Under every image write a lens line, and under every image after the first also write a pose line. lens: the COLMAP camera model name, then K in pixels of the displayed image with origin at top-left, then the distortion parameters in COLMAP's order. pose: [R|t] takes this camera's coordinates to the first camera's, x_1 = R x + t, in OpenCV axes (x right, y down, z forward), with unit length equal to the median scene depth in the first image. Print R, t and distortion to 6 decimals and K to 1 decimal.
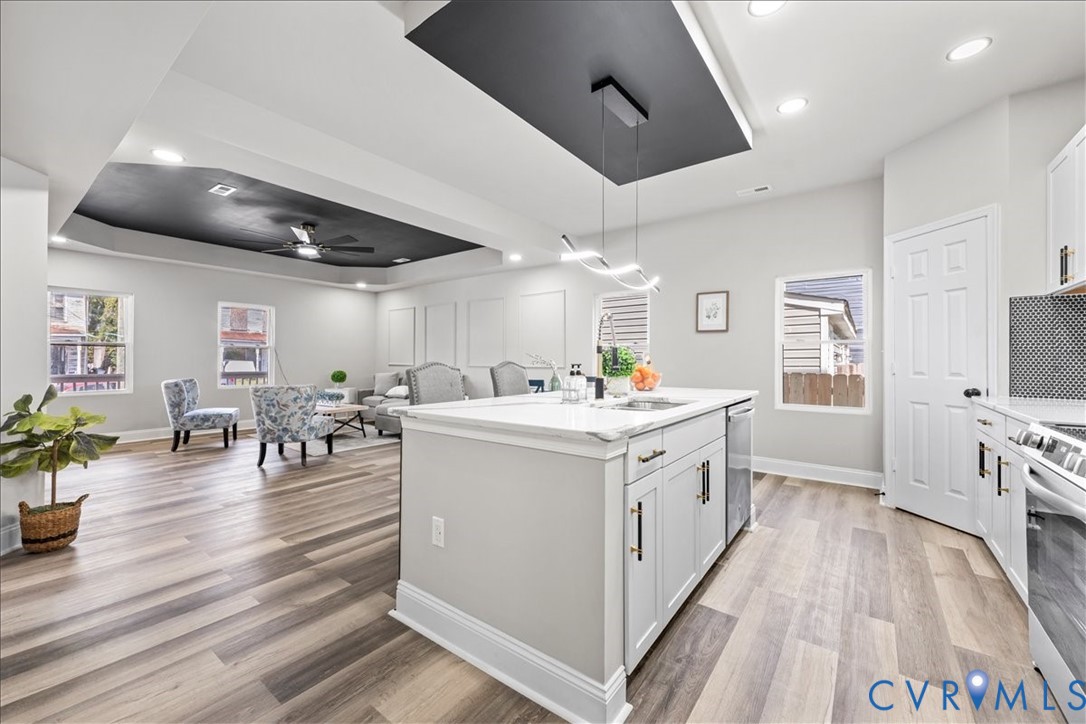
lens RADIAL K [[433.8, 0, 543.3], [0, 433.8, 366.1], [0, 0, 1]] dist [-0.000956, -0.000229]
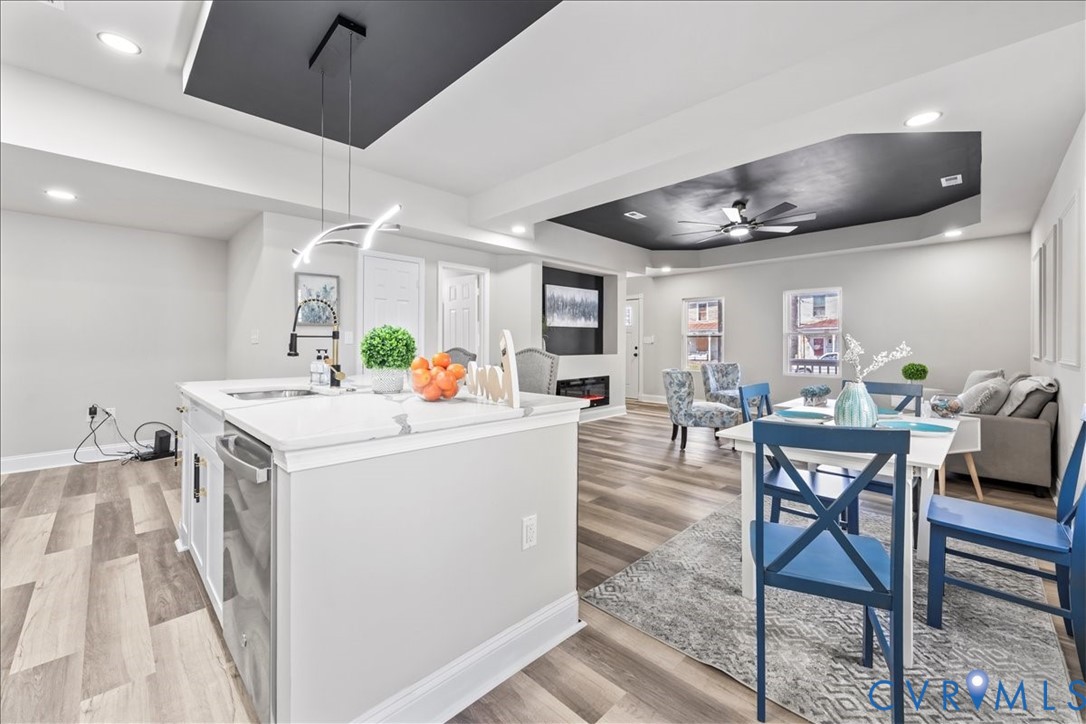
lens RADIAL K [[433.8, 0, 543.3], [0, 433.8, 366.1], [0, 0, 1]] dist [-0.000956, -0.000229]
pose [[-0.135105, 0.042878, -0.989903, 0.524121], [-0.016543, 0.998826, 0.045522, -0.010347], [0.990693, 0.022526, -0.134237, 0.829965]]
